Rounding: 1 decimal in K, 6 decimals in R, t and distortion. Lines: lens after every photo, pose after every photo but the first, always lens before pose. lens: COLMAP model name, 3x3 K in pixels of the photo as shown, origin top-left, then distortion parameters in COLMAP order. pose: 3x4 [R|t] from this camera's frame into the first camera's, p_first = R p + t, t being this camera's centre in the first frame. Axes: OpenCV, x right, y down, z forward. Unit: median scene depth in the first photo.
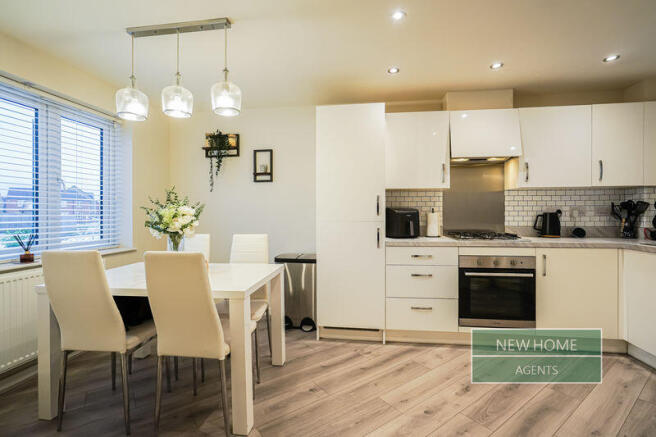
lens RADIAL K [[311.2, 0, 331.0], [0, 311.2, 216.4], [0, 0, 1]] dist [-0.003674, 0.003028]
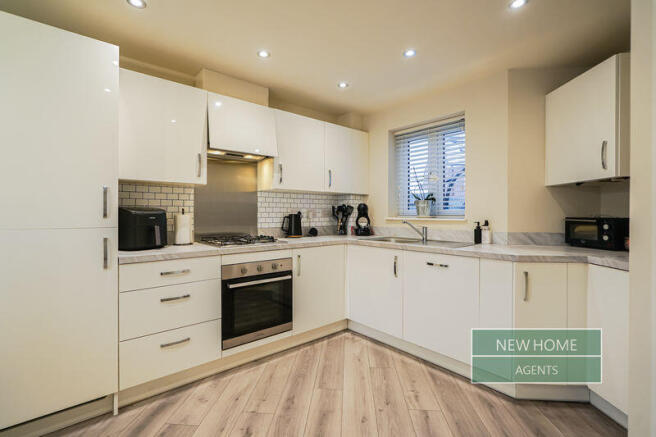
lens RADIAL K [[311.2, 0, 323.9], [0, 311.2, 213.6], [0, 0, 1]] dist [-0.003674, 0.003028]
pose [[0.663389, 0.002686, 0.748270, -0.030192], [0.005871, 0.999944, -0.008794, -0.004880], [-0.748252, 0.010227, 0.663336, 0.230097]]
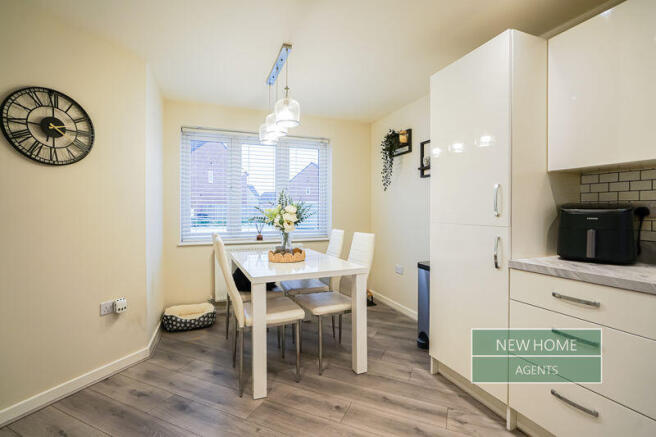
lens RADIAL K [[311.2, 0, 330.4], [0, 311.2, 216.4], [0, 0, 1]] dist [-0.003674, 0.003028]
pose [[0.482315, 0.020557, -0.875757, 0.520052], [-0.013446, 0.999781, 0.016063, -0.010006], [0.875895, 0.004028, 0.482485, 0.395860]]
